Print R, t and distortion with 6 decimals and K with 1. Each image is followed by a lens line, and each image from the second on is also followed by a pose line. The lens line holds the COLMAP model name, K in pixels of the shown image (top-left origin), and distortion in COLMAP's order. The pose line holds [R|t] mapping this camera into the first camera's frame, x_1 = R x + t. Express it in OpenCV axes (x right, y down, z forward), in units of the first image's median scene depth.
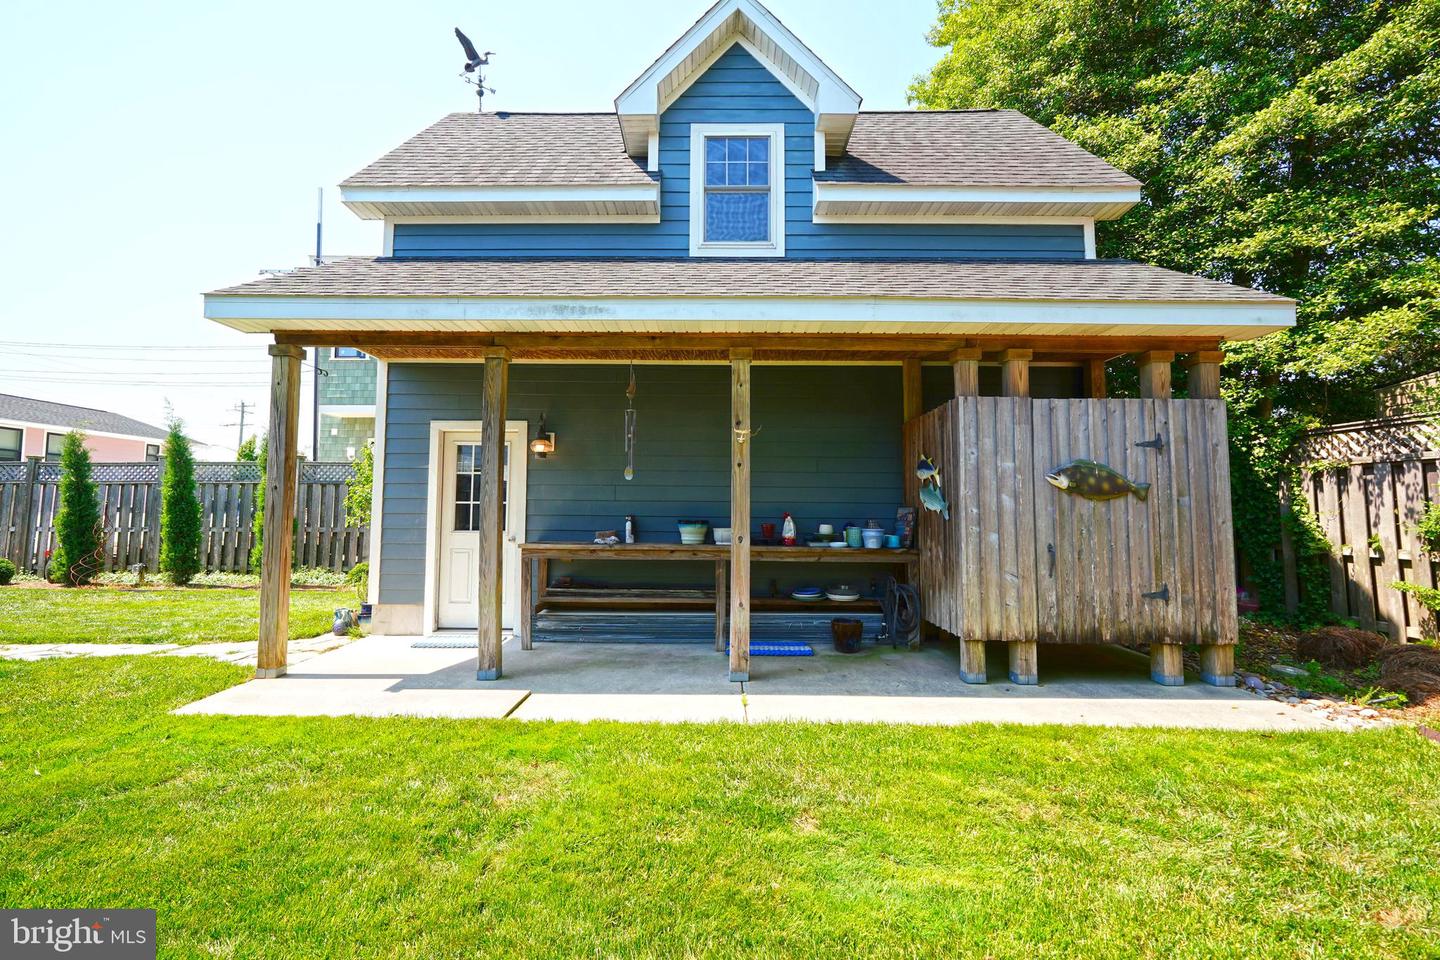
lens RADIAL K [[606.5, 0, 705.8], [0, 606.5, 477.3], [0, 0, 1]] dist [-0.014178, 0.007621]
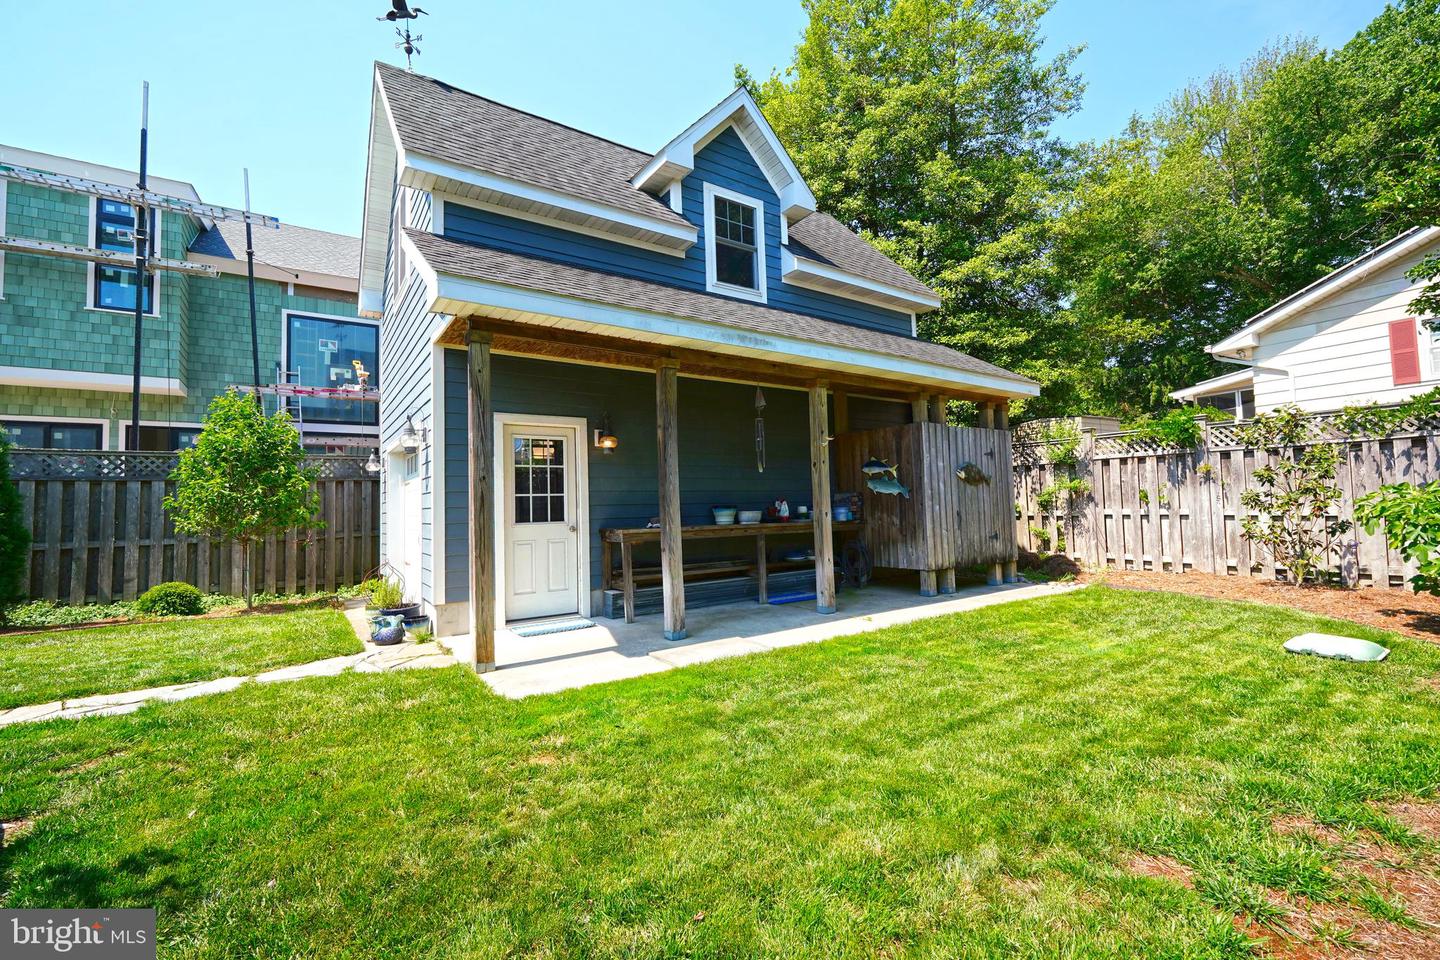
lens RADIAL K [[600.1, 0, 695.9], [0, 600.1, 477.3], [0, 0, 1]] dist [-0.001429, -0.000125]
pose [[0.828525, -0.000295, 0.559953, -0.745263], [-0.001417, 0.999996, 0.002623, 0.008979], [-0.559951, -0.002967, 0.828521, 0.004624]]
